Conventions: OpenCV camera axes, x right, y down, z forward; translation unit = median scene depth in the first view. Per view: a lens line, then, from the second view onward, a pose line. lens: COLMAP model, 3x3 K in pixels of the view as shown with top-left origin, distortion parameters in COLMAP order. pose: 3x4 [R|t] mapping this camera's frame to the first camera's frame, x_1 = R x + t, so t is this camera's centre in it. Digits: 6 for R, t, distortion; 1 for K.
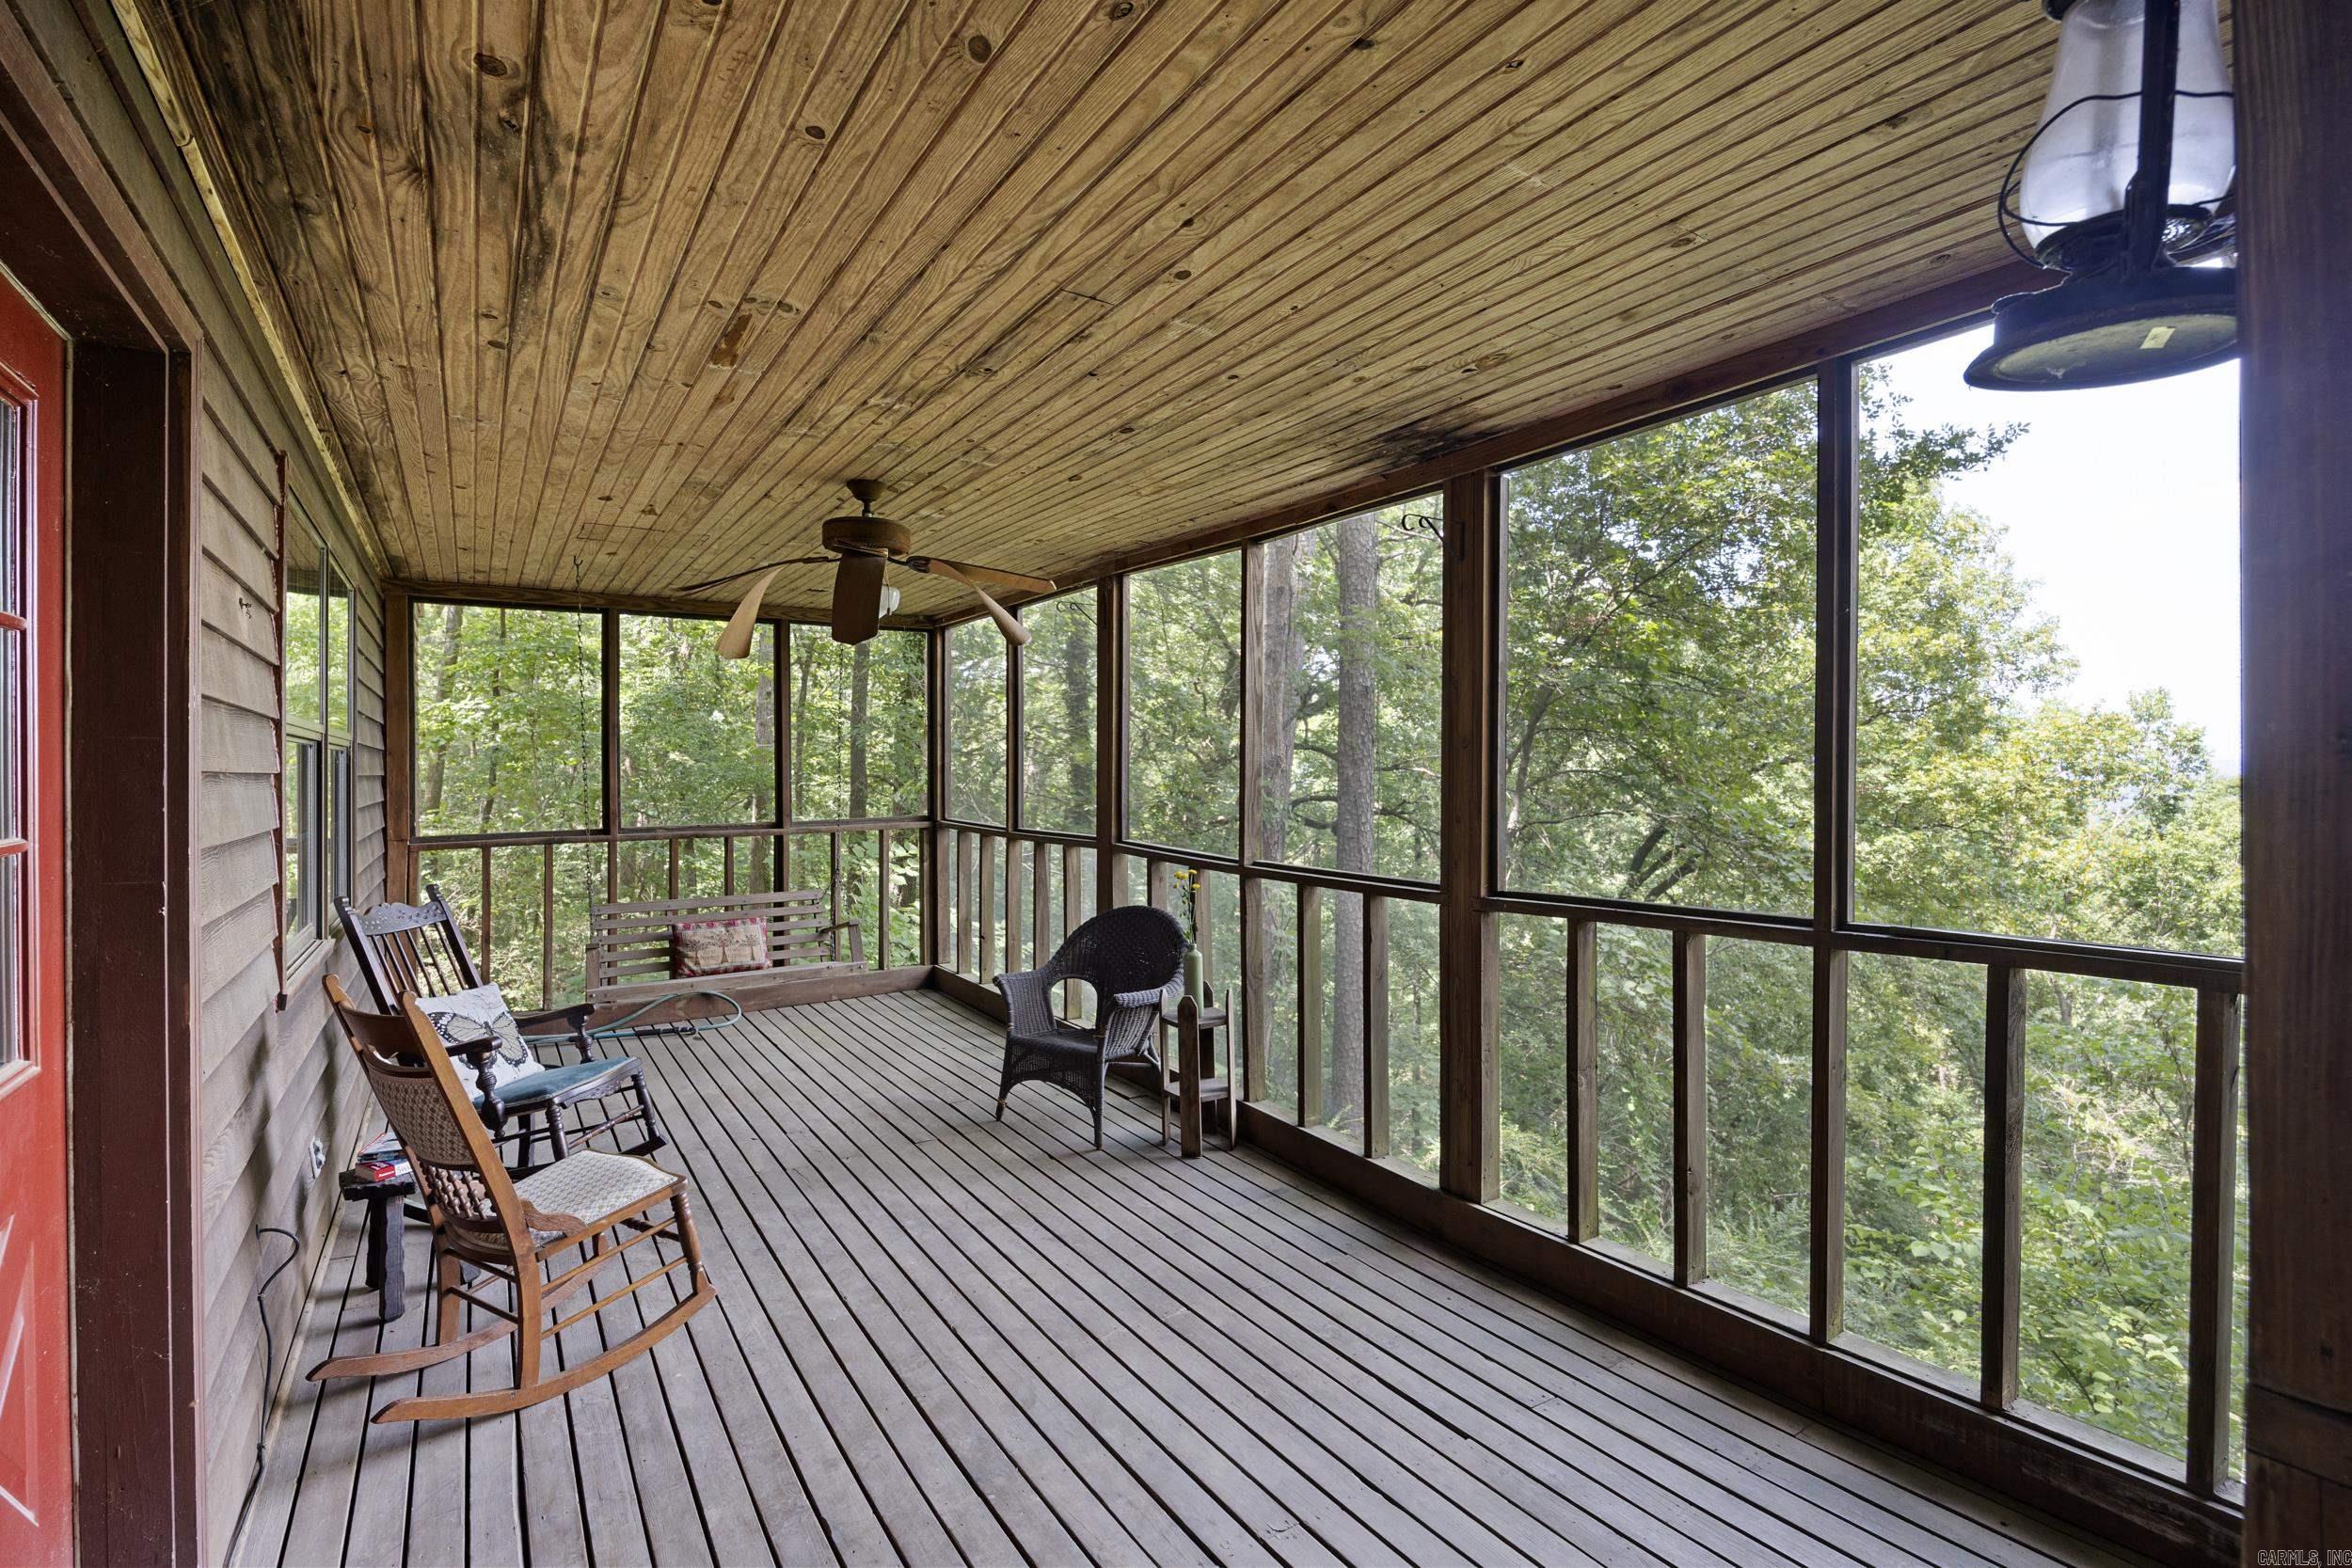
lens RADIAL K [[1086.2, 0, 1179.8], [0, 1086.2, 779.9], [0, 0, 1]] dist [-0.014767, 0.001437]
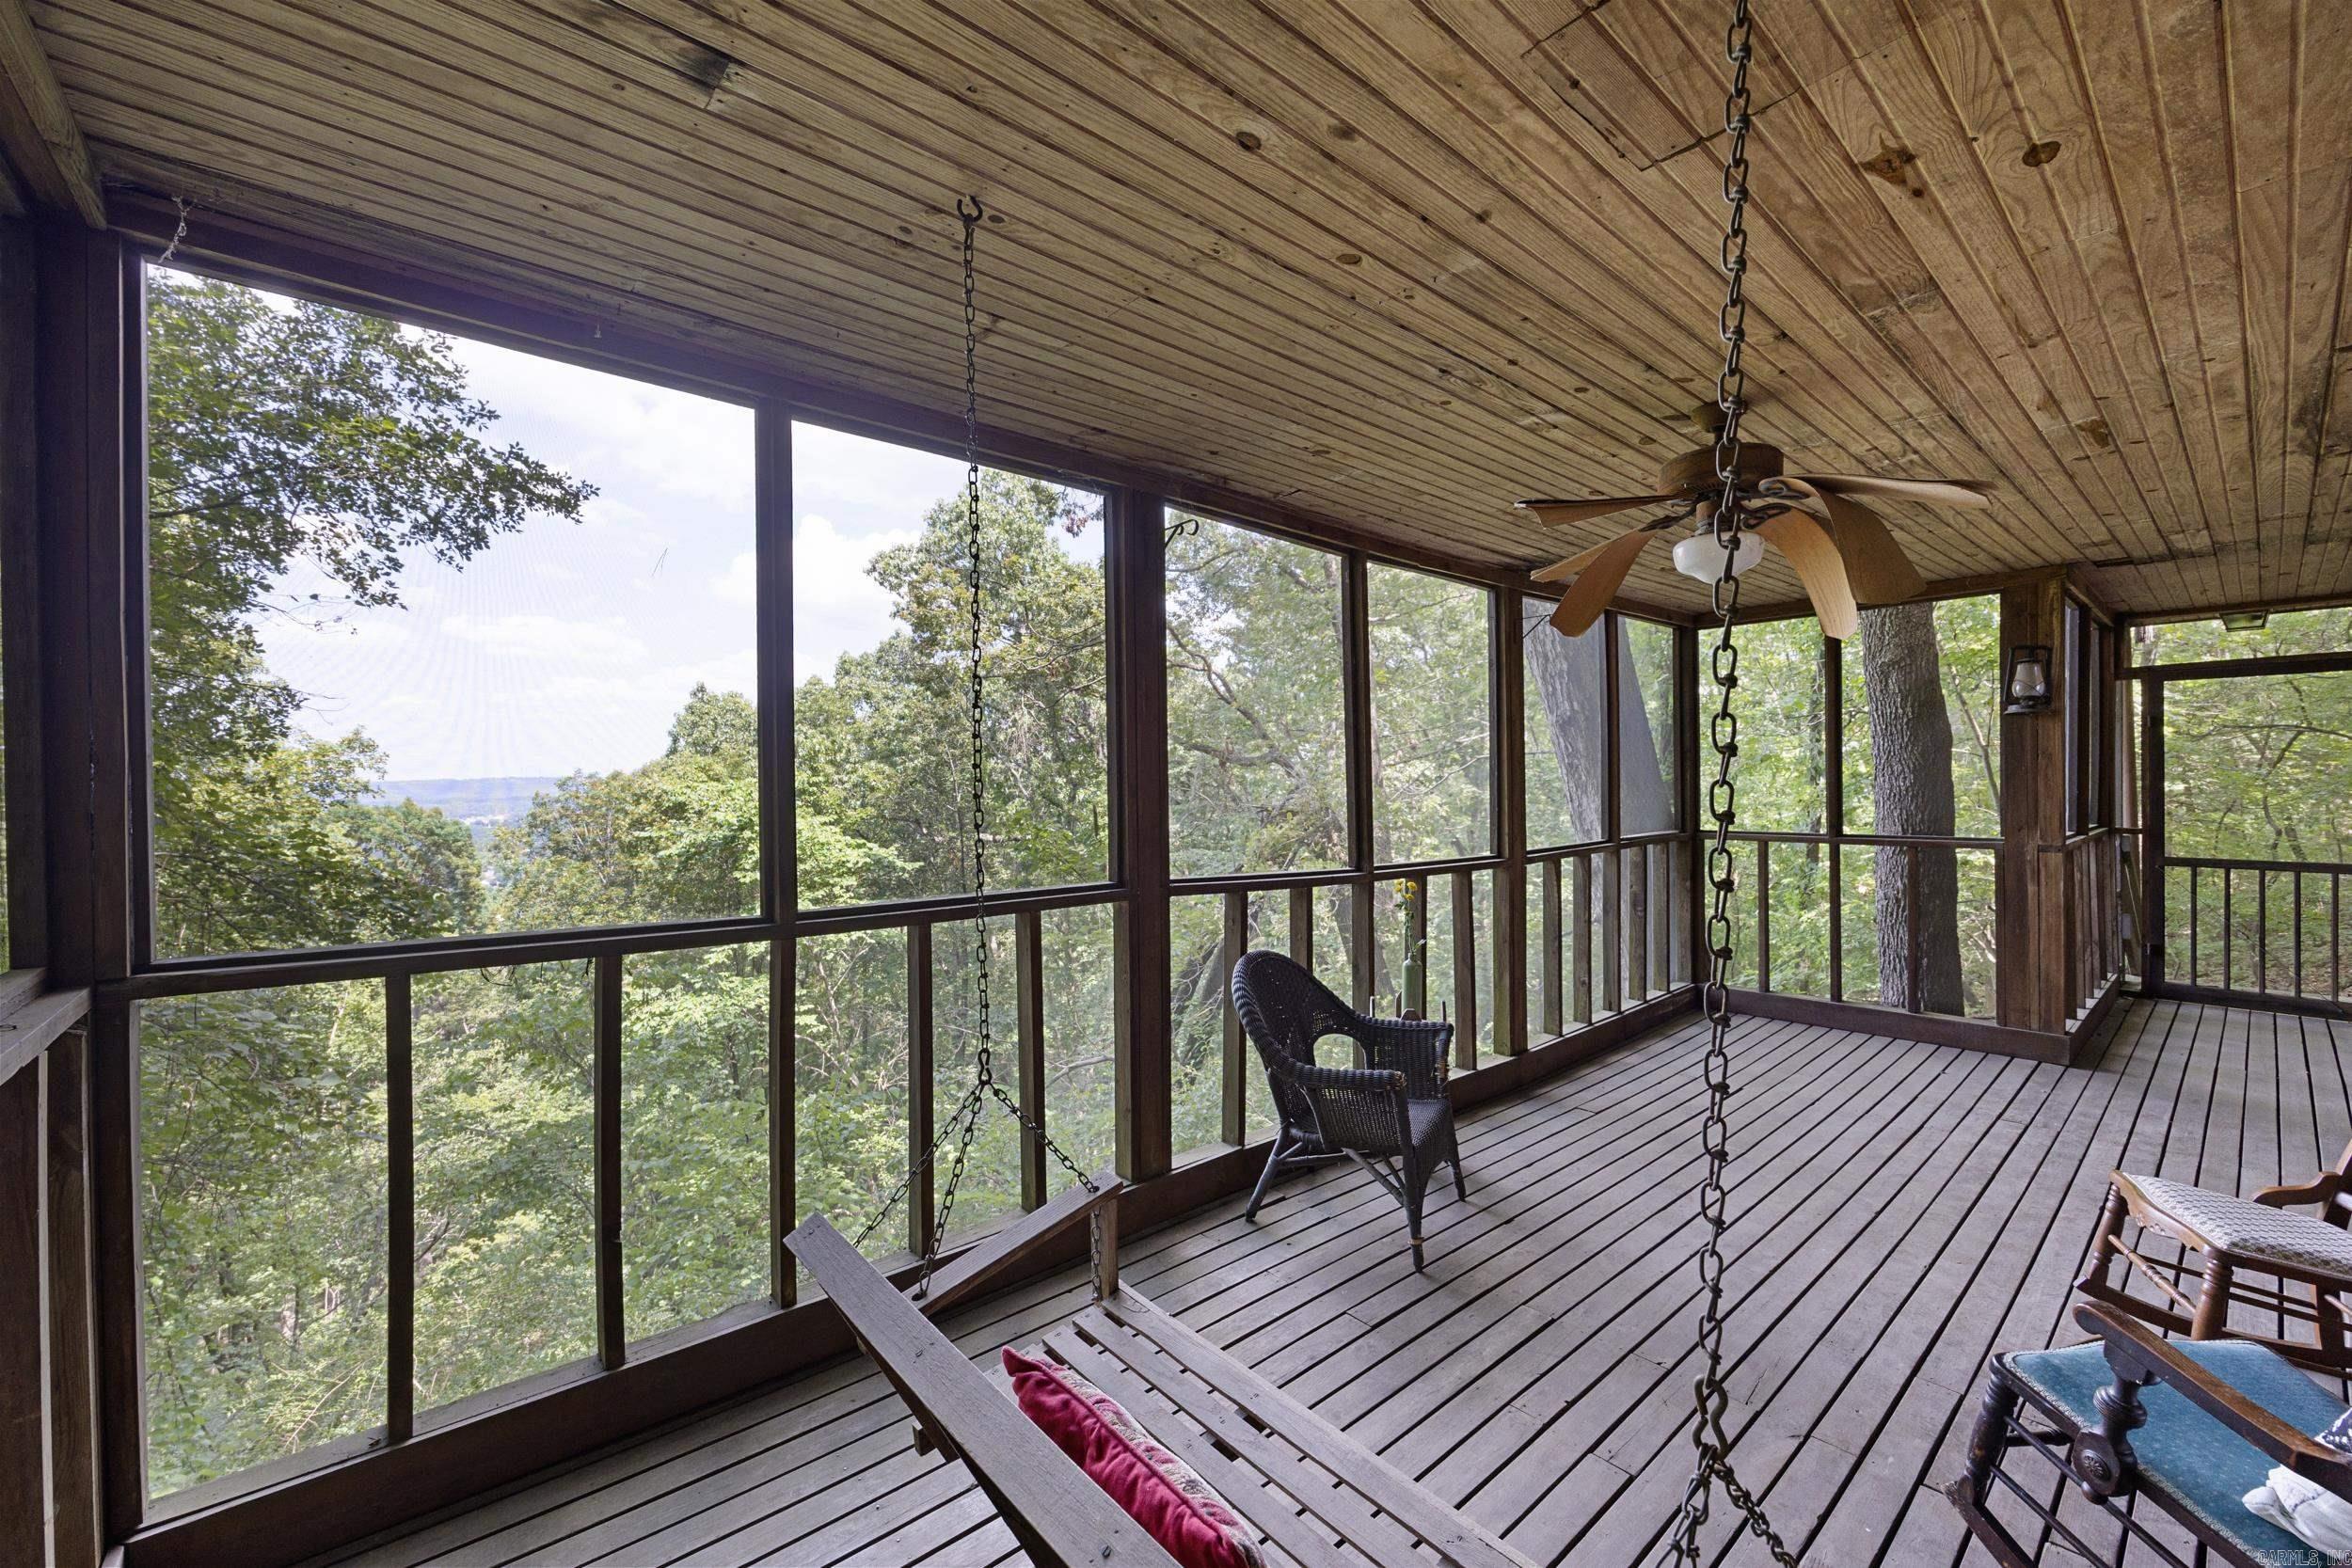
lens RADIAL K [[948.2, 0, 1182.3], [0, 948.2, 782.1], [0, 0, 1]] dist [0.000751, 0.000087]
pose [[-0.137061, 0.001360, 0.990562, -0.983233], [0.011853, 0.999930, 0.000267, -0.009732], [-0.990492, 0.011778, -0.137068, 1.596498]]
